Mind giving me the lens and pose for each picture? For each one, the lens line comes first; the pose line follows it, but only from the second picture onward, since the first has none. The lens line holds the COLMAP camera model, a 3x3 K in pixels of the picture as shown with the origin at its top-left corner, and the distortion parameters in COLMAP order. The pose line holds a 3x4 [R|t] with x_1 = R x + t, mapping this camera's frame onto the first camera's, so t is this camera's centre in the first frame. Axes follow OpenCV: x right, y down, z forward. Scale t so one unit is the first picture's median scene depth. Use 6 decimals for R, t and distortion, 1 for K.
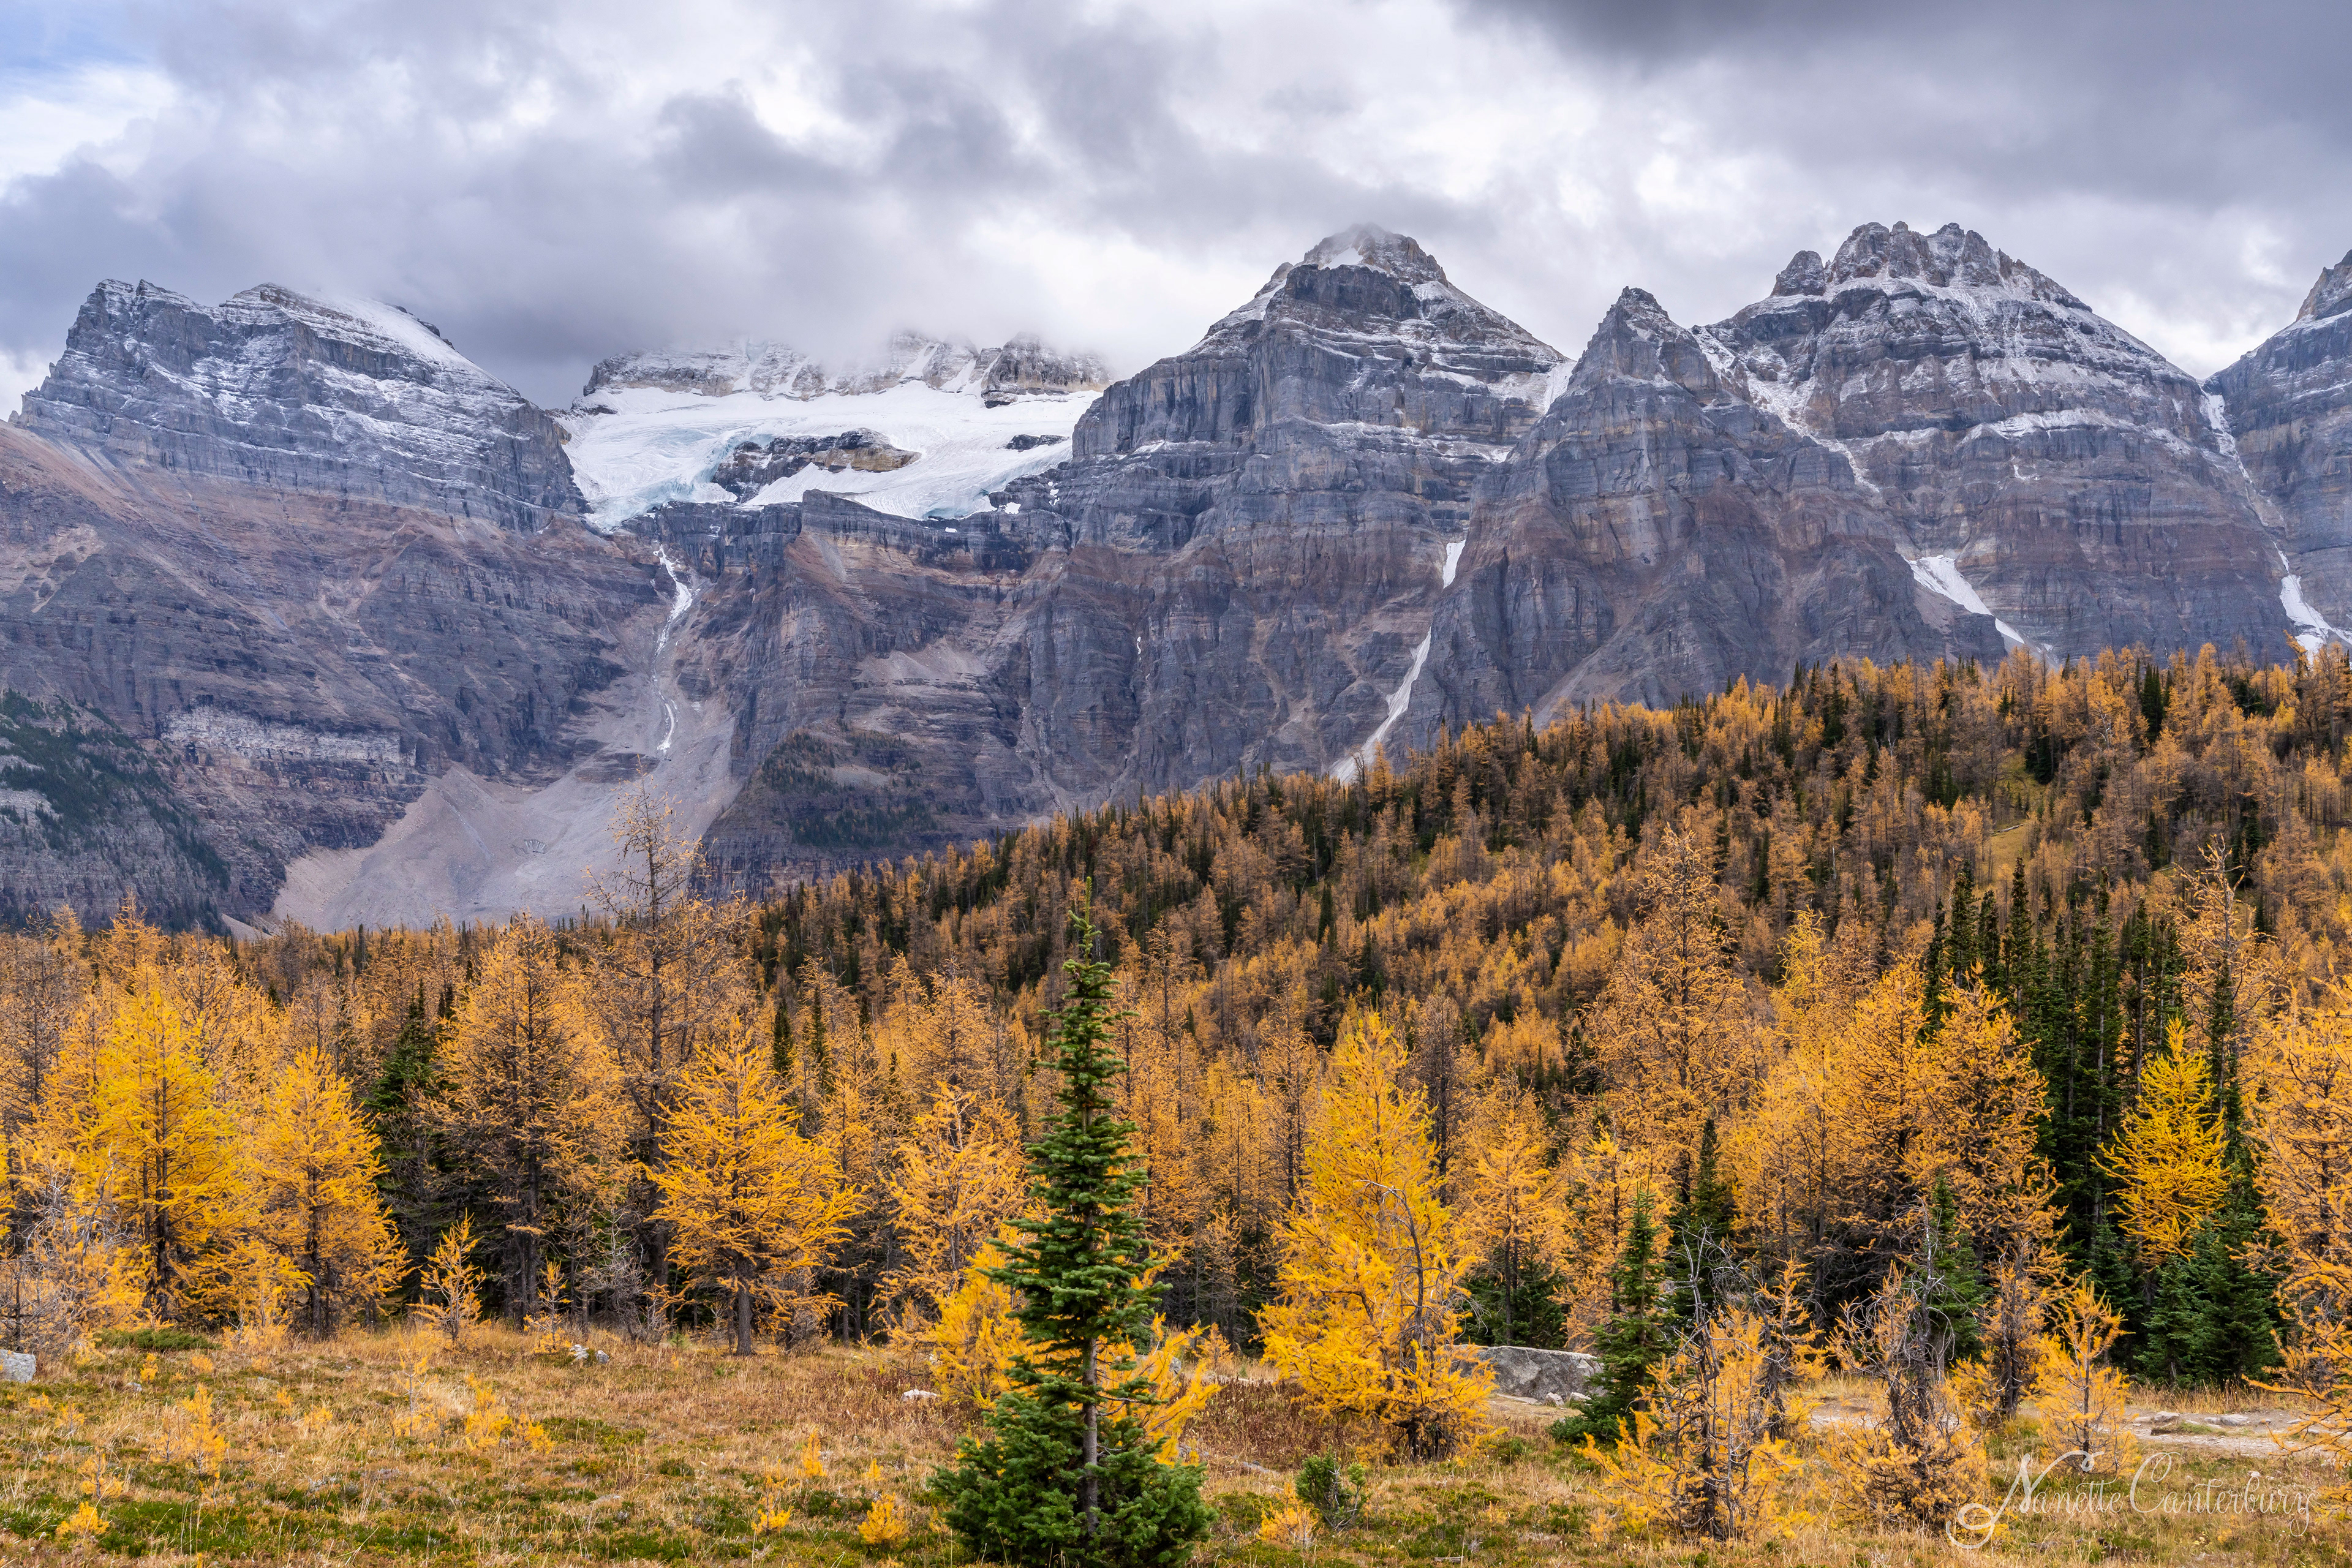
lens RADIAL K [[2289.5, 0, 1178.3], [0, 2289.5, 797.2], [0, 0, 1]] dist [0.006309, 0.000000]
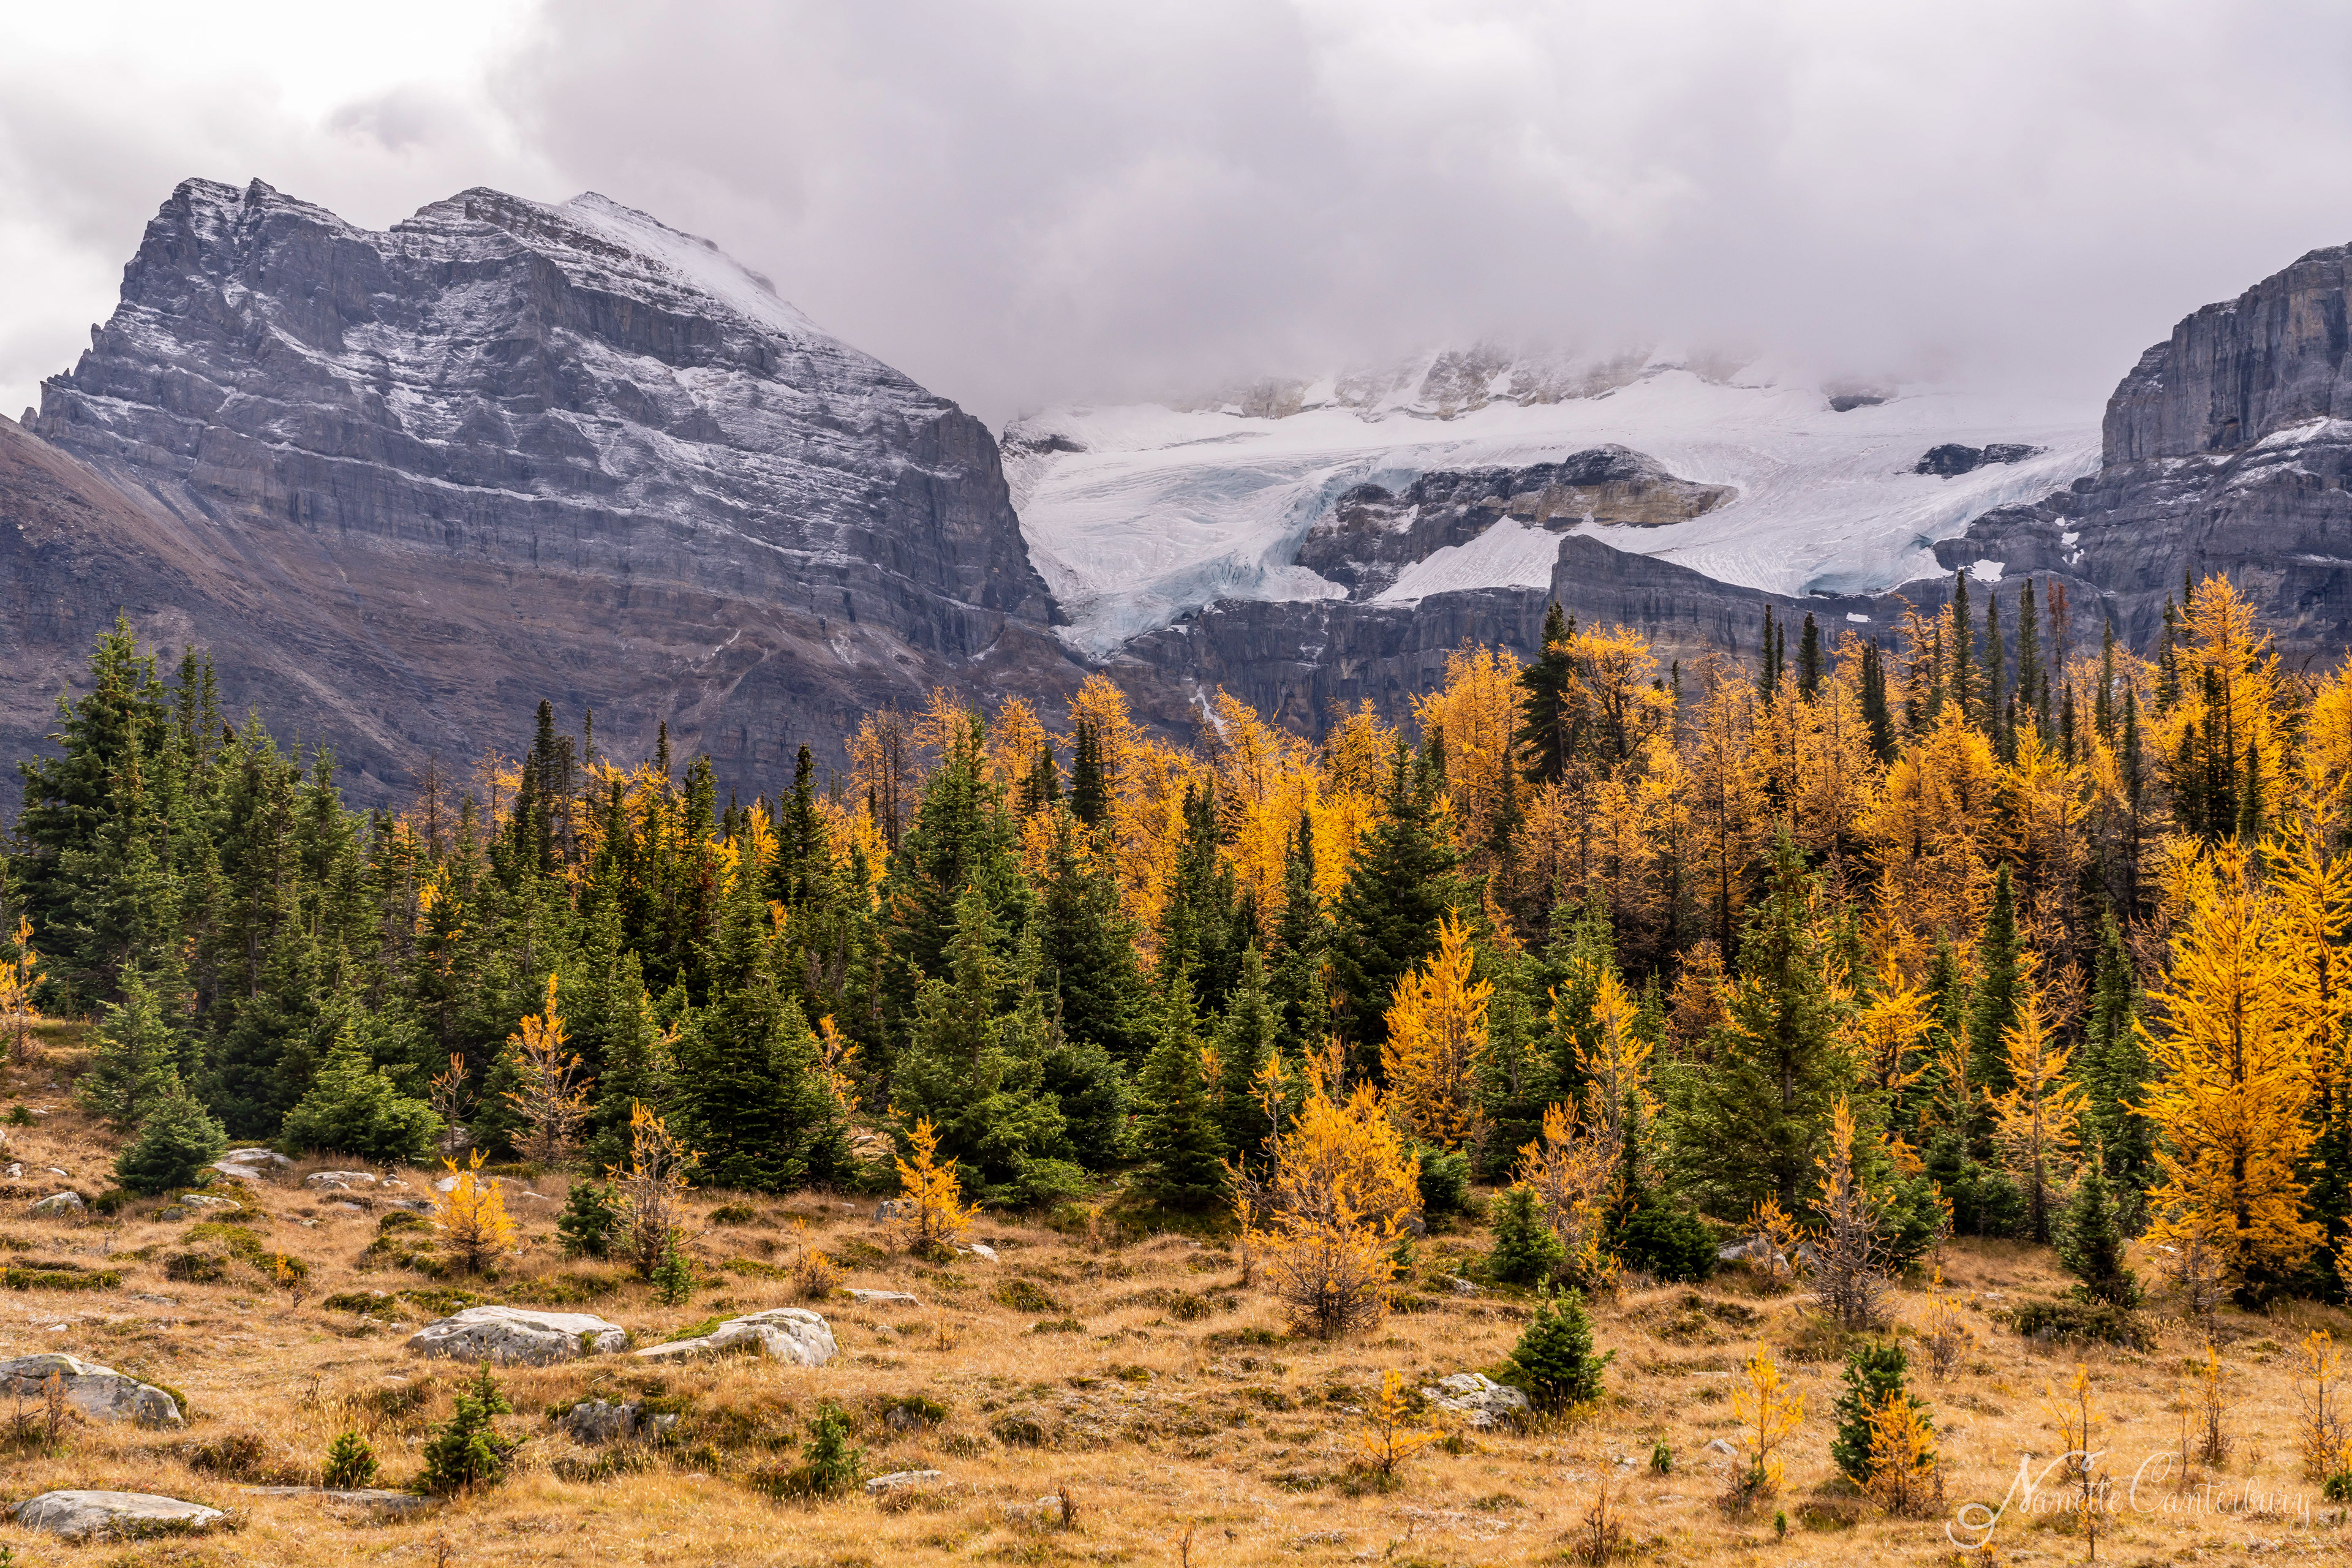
lens RADIAL K [[4027.3, 0, 1184.3], [0, 4027.3, 775.6], [0, 0, 1]] dist [0.049766, 0.000000]
pose [[0.988373, -0.010602, -0.151679, -0.113877], [-0.007928, 0.992616, -0.121042, 0.019798], [0.151842, 0.120837, 0.980991, 0.159525]]
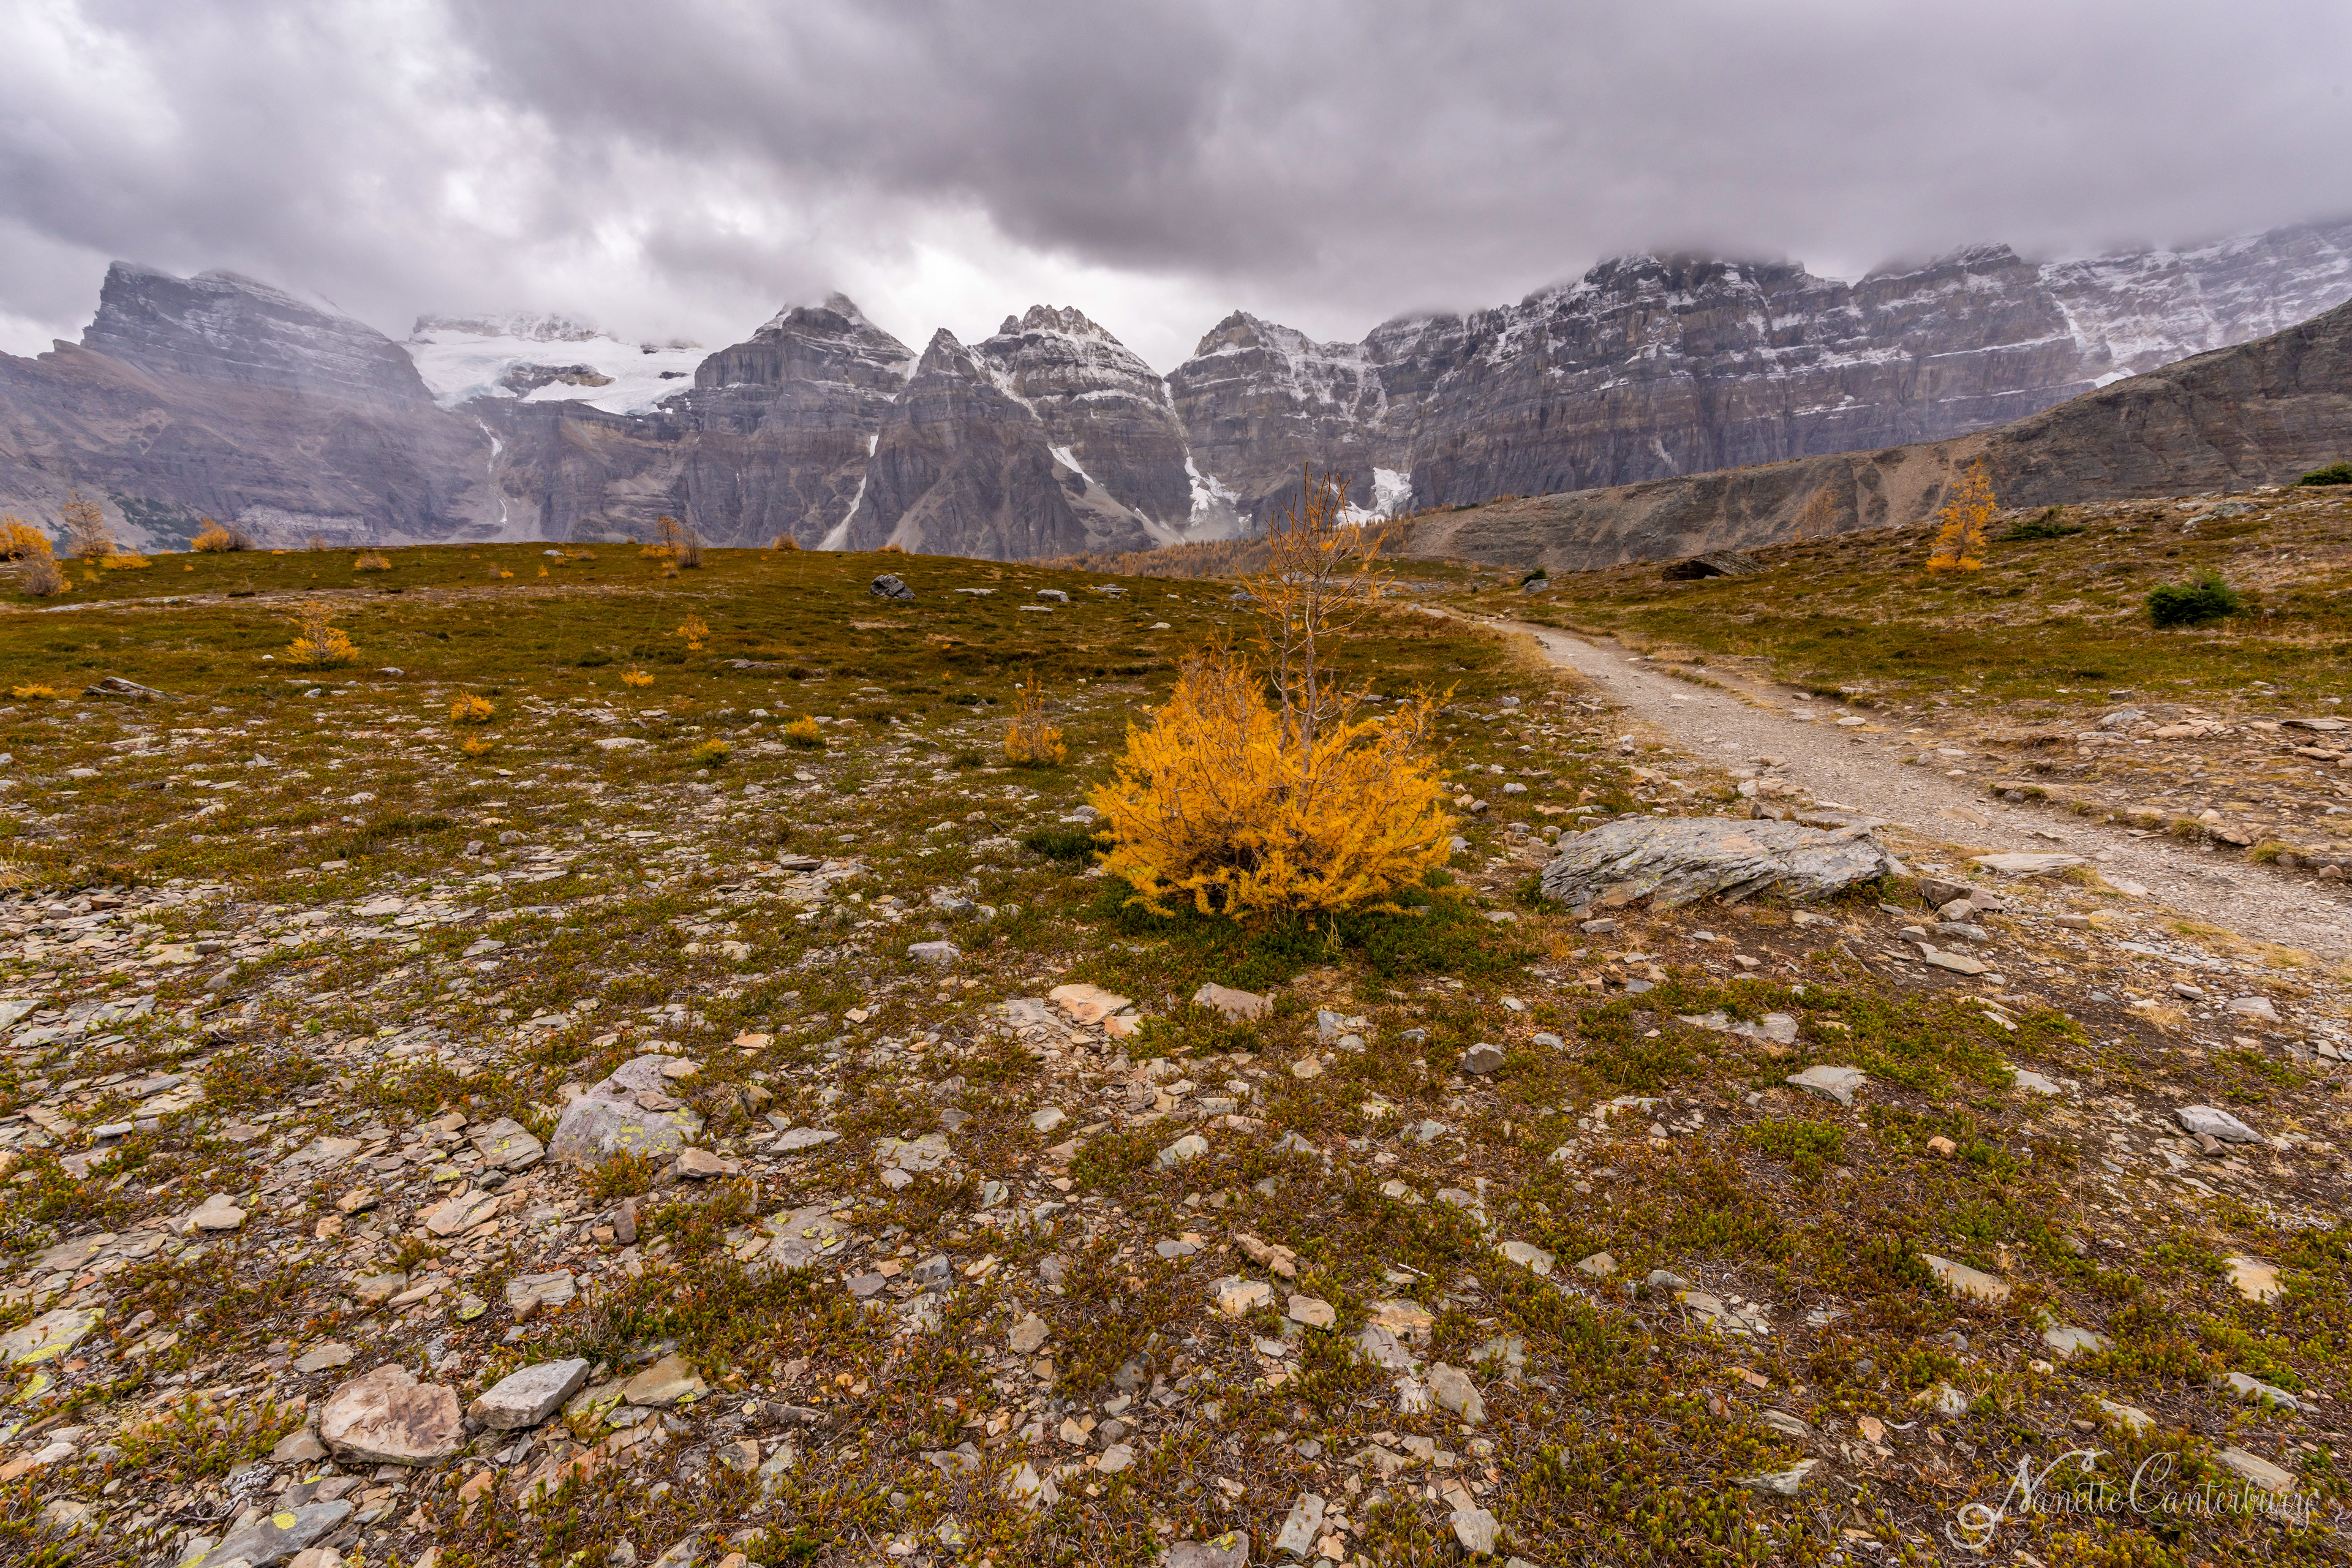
lens RADIAL K [[1049.5, 0, 1177.9], [0, 1049.5, 786.8], [0, 0, 1]] dist [-0.006758, 0.003779]
pose [[0.927379, -0.092770, 0.362438, -0.016720], [0.002498, 0.970282, 0.241963, -0.016512], [-0.374114, -0.223487, 0.900051, -0.192819]]
